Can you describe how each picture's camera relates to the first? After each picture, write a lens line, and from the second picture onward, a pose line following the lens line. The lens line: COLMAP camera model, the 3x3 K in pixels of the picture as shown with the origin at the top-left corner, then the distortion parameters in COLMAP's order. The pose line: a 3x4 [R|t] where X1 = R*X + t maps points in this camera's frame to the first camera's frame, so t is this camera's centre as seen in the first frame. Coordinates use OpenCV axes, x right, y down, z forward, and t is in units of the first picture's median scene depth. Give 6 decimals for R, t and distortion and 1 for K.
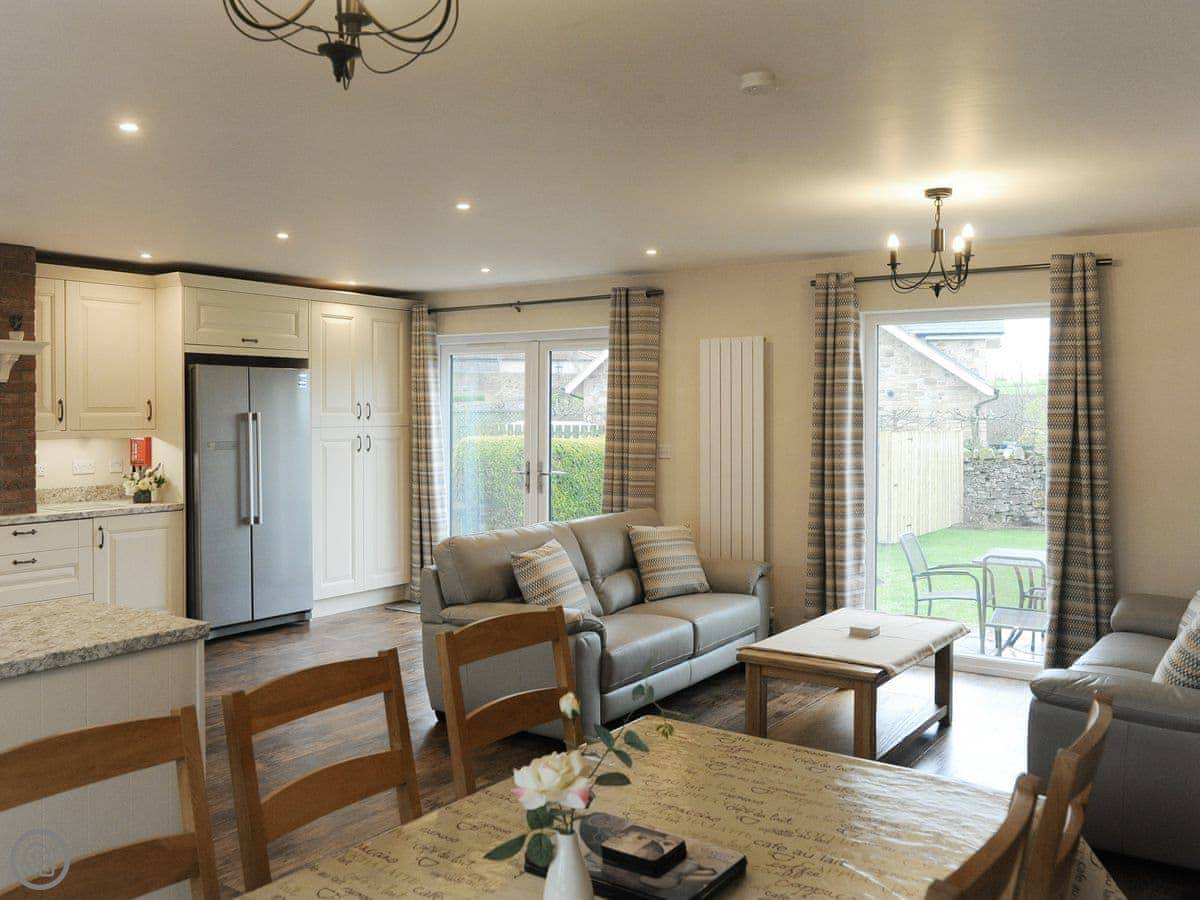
lens RADIAL K [[1061.5, 0, 593.0], [0, 1061.5, 447.2], [0, 0, 1]] dist [-0.030497, 0.003107]
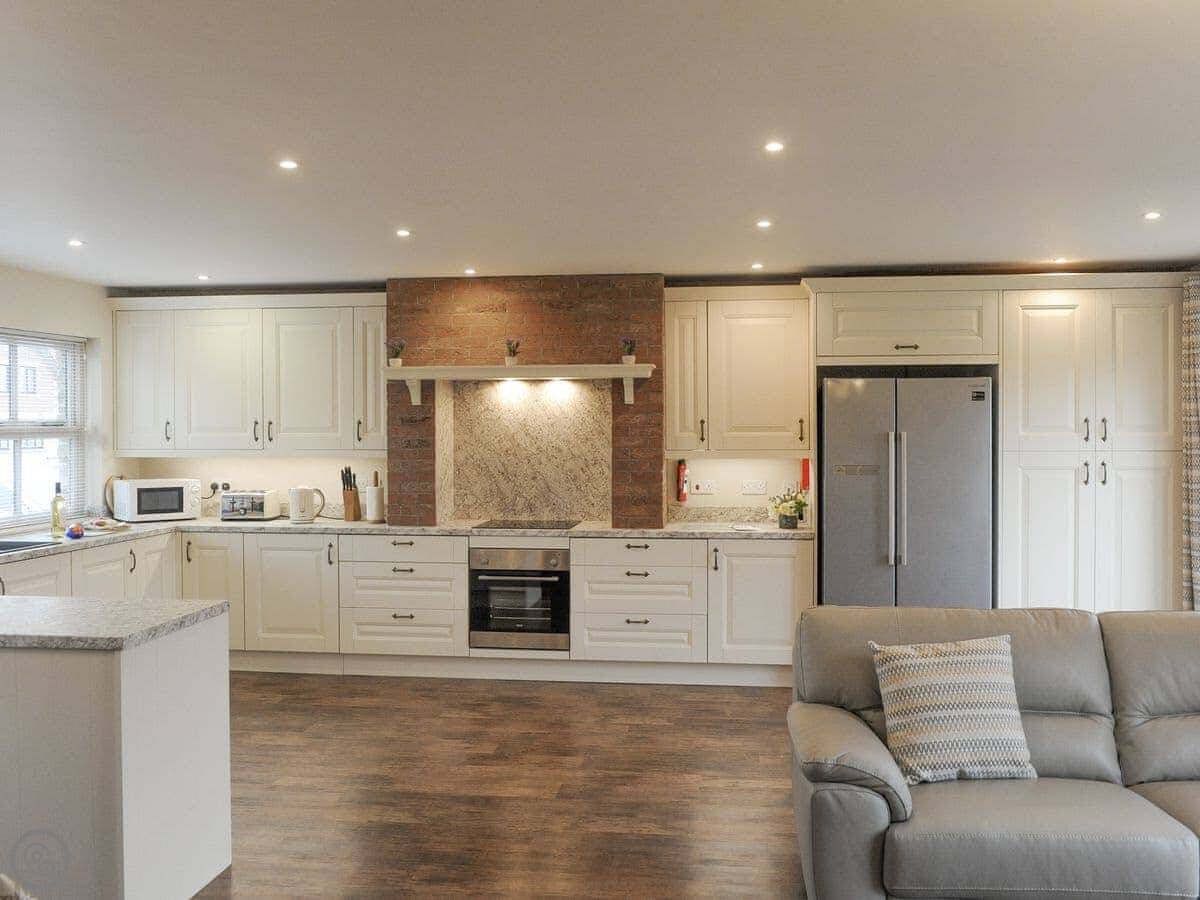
lens RADIAL K [[1061.5, 0, 601.9], [0, 1061.5, 448.8], [0, 0, 1]] dist [-0.030497, 0.003107]
pose [[0.460528, 0.011246, -0.887574, 0.341146], [-0.027590, 0.999618, -0.001650, -0.012014], [0.887216, 0.025248, 0.460662, 0.425741]]
